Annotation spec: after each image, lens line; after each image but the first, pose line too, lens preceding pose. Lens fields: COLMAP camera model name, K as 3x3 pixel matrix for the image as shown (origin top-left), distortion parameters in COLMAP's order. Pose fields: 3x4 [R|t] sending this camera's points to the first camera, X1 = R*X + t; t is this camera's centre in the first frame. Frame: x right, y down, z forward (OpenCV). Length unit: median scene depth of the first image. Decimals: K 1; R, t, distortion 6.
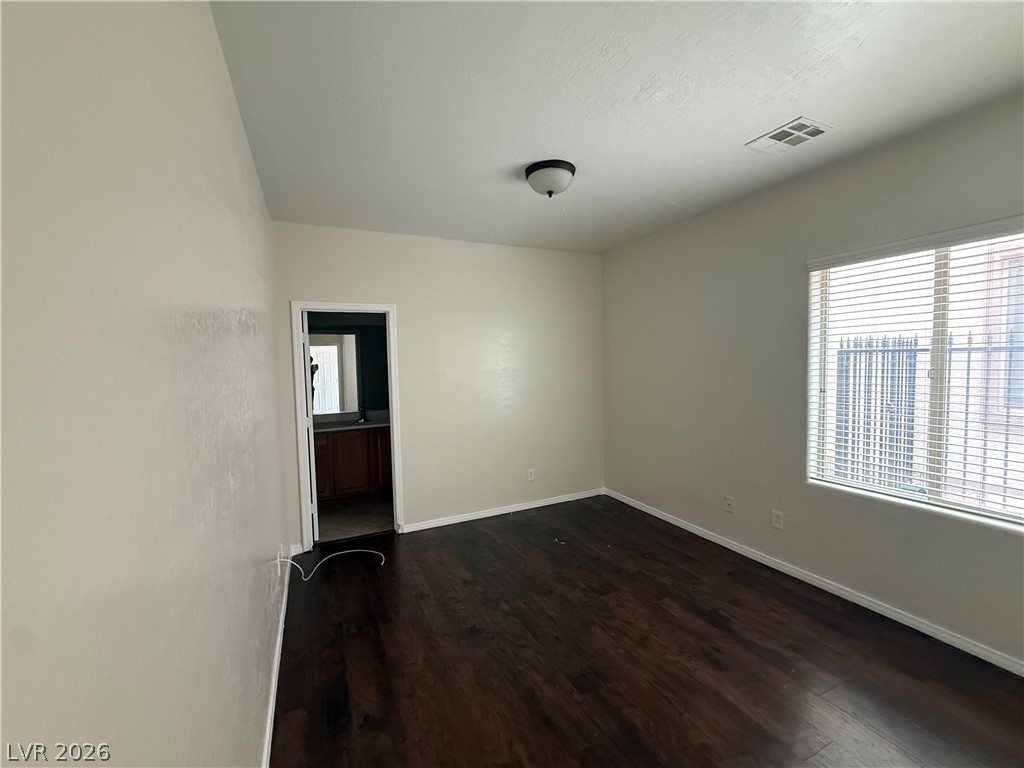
lens RADIAL K [[417.8, 0, 513.4], [0, 417.8, 385.2], [0, 0, 1]] dist [0.003326, 0.000064]
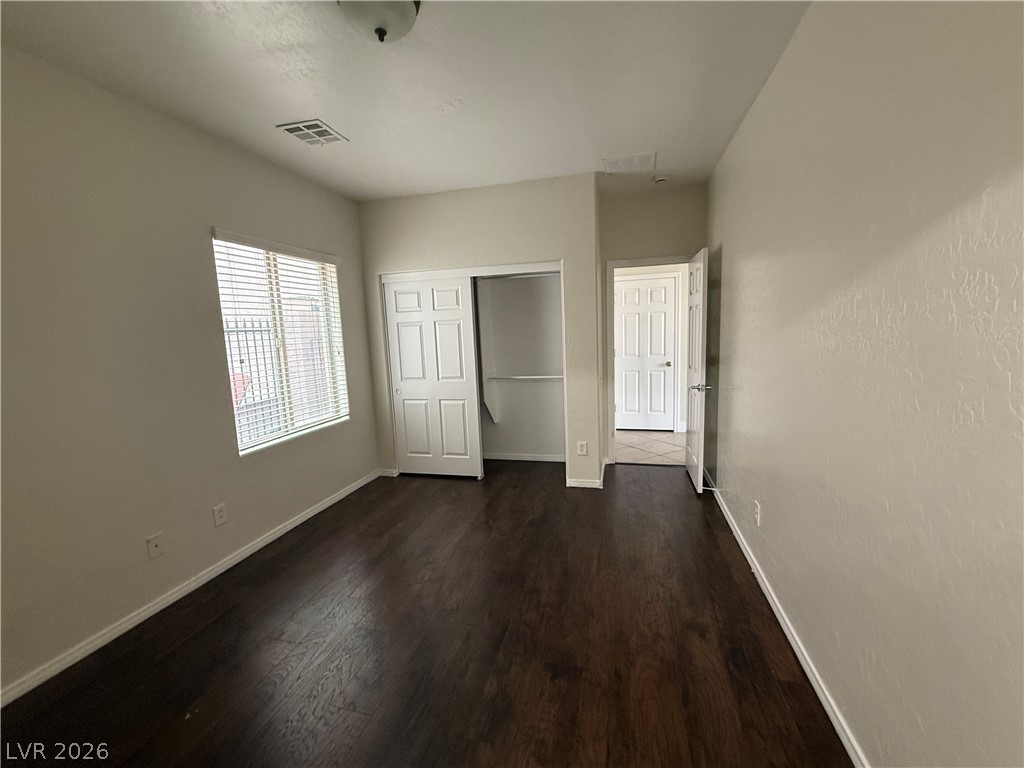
lens RADIAL K [[417.8, 0, 513.4], [0, 417.8, 388.9], [0, 0, 1]] dist [0.003326, 0.000064]
pose [[-0.757681, -0.038602, 0.651482, -0.558954], [0.093651, 0.981487, 0.167072, -0.037925], [-0.645870, 0.187600, -0.740039, 1.688628]]
